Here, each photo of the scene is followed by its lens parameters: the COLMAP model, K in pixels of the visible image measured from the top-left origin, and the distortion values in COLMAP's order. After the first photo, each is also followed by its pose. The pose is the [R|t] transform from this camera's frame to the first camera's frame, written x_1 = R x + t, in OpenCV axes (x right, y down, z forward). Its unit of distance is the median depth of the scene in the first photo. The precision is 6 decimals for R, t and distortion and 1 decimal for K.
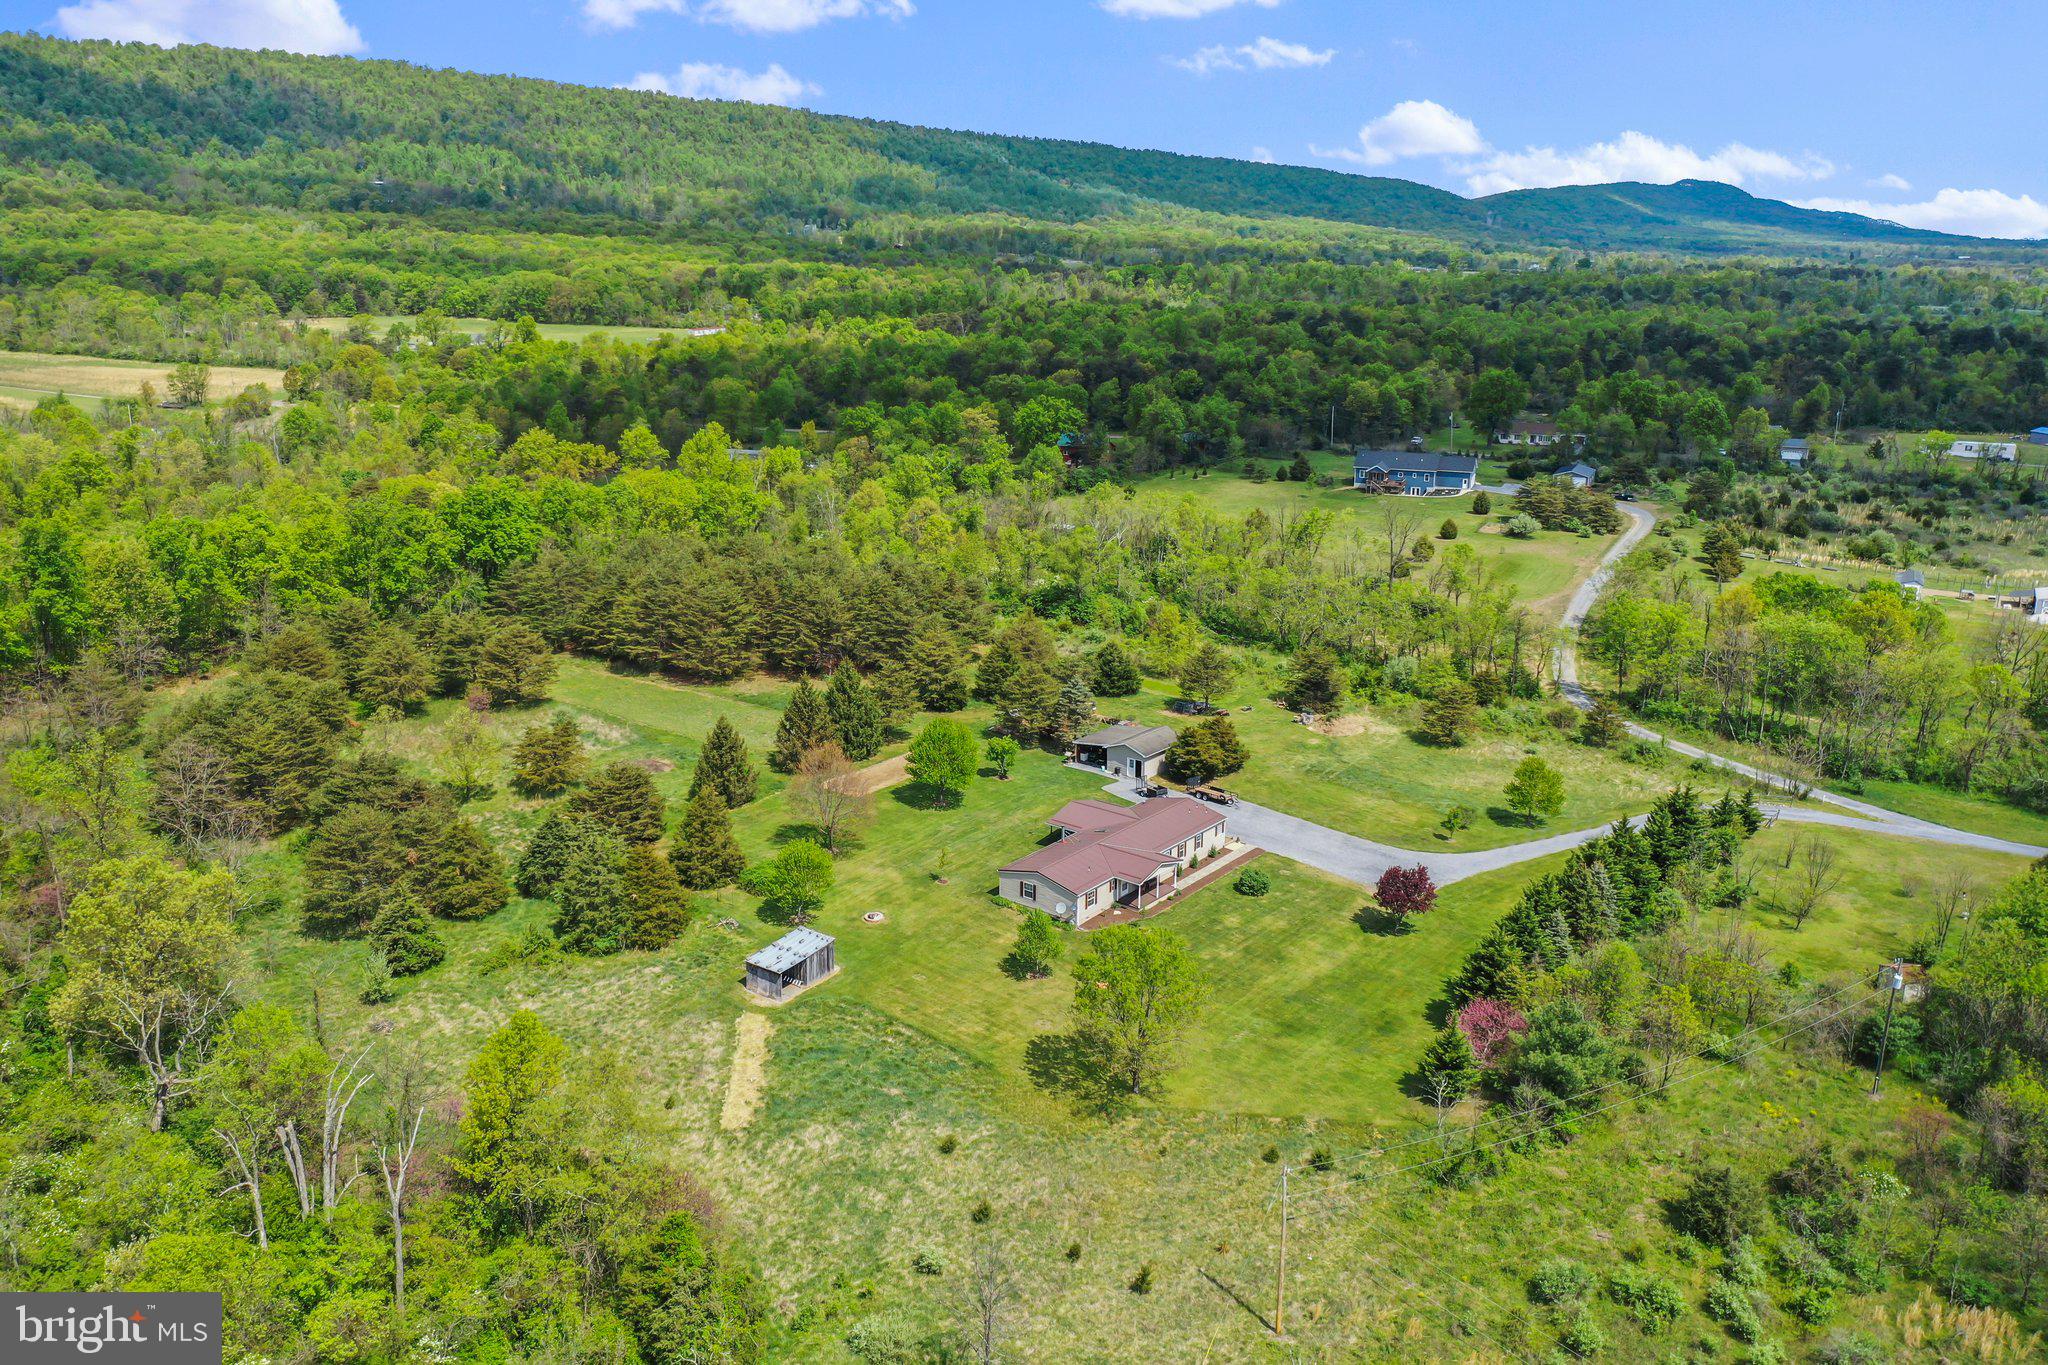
lens RADIAL K [[1620.7, 0, 1016.6], [0, 1620.7, 663.0], [0, 0, 1]] dist [-0.008408, 0.001967]
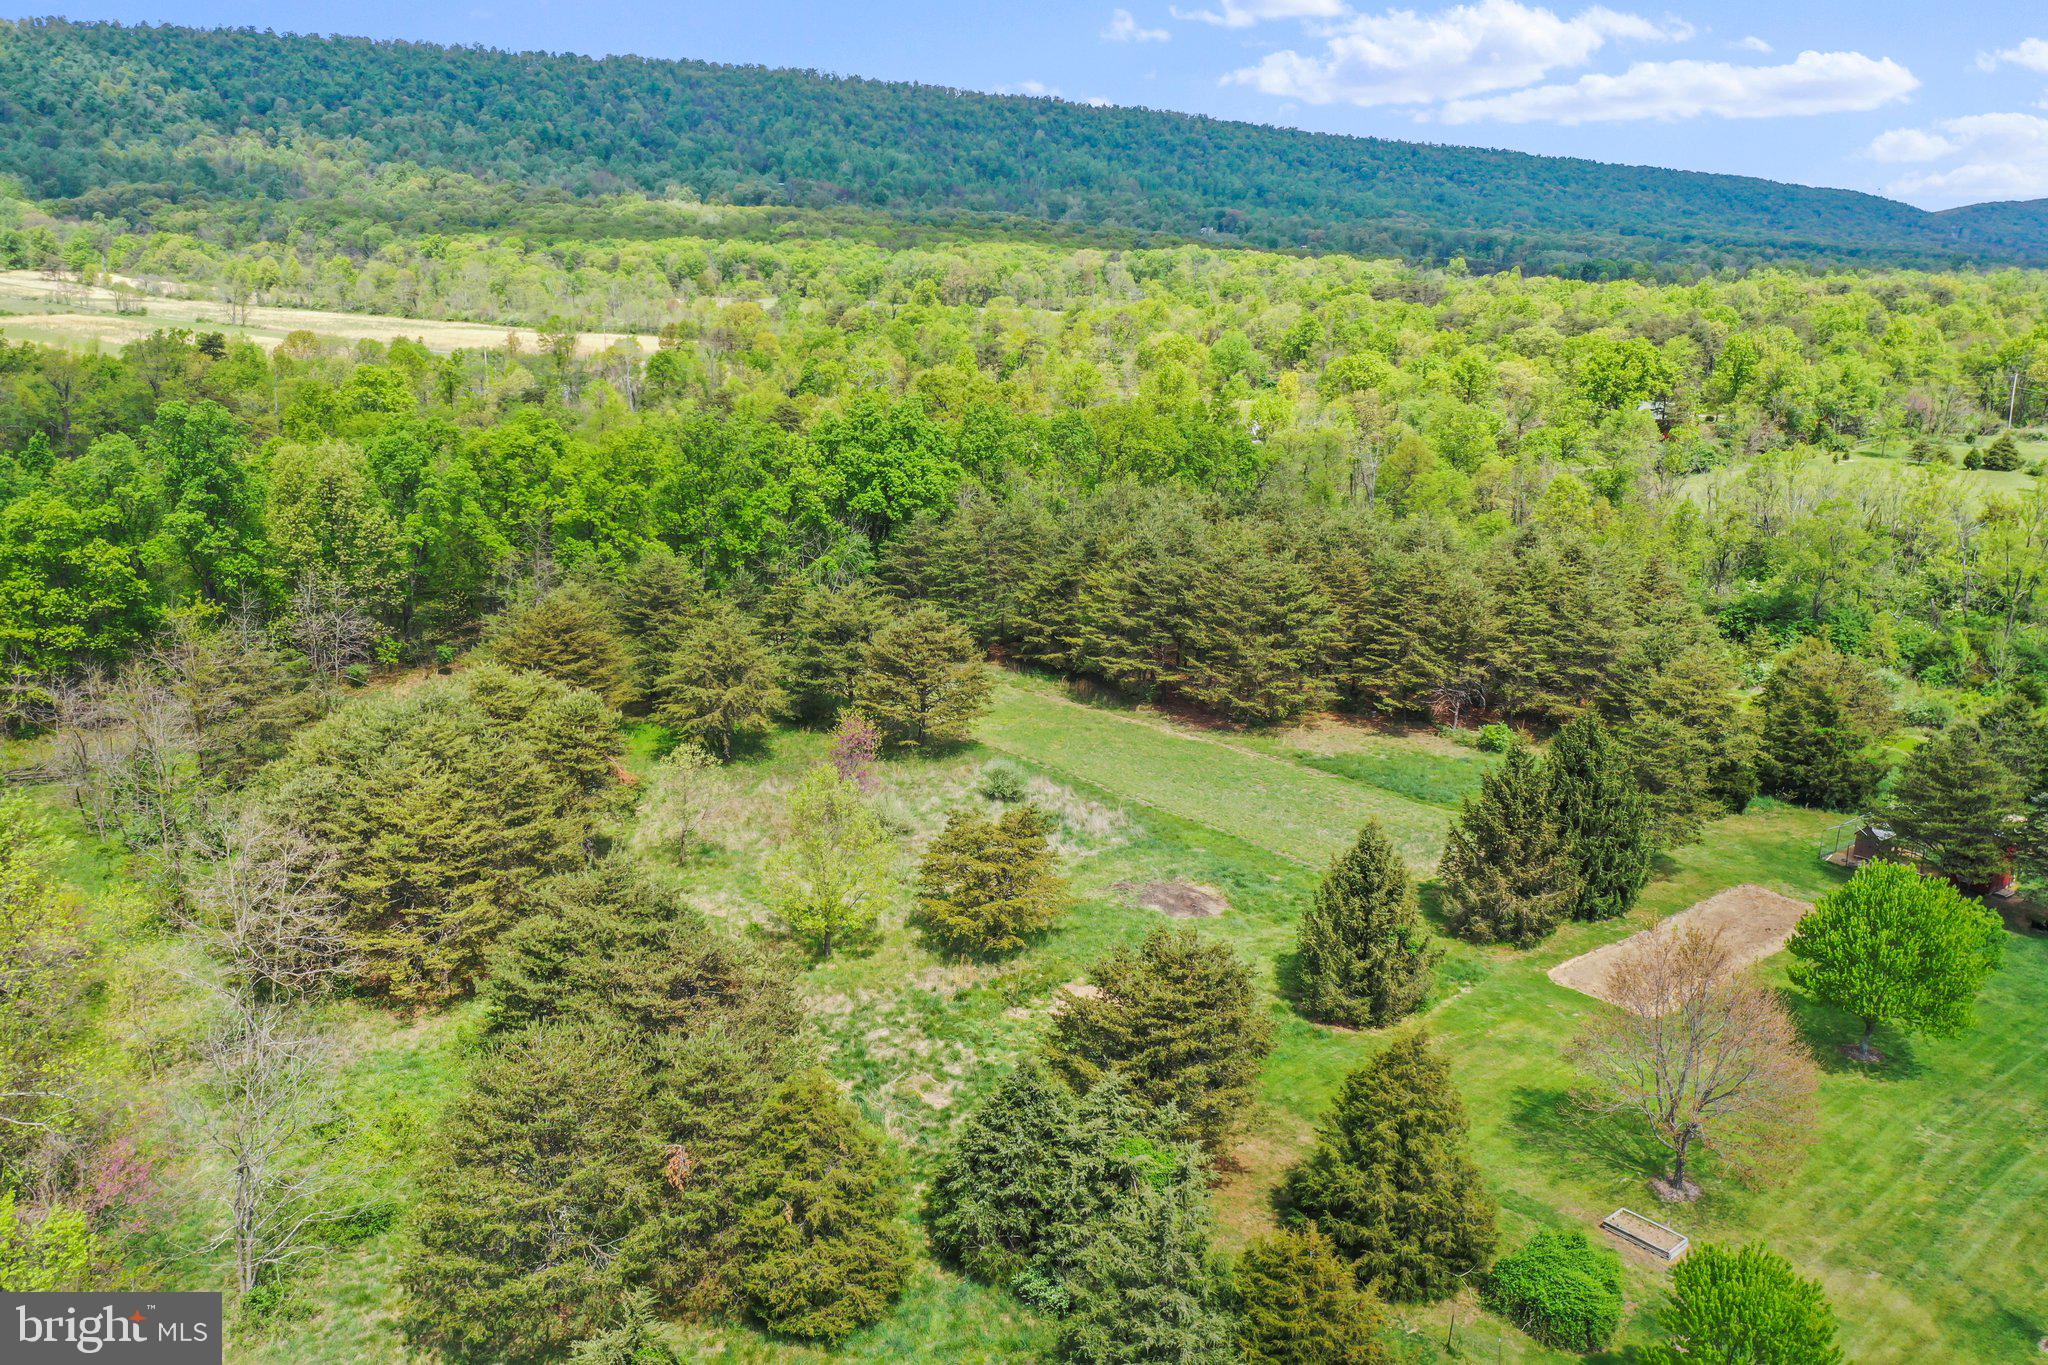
lens RADIAL K [[1620.7, 0, 1016.6], [0, 1620.7, 663.0], [0, 0, 1]] dist [-0.008408, 0.001967]
pose [[0.974901, 0.053907, -0.216015, -0.147016], [-0.057102, 0.998332, -0.008571, -0.001455], [0.215193, 0.020690, 0.976352, 0.430710]]
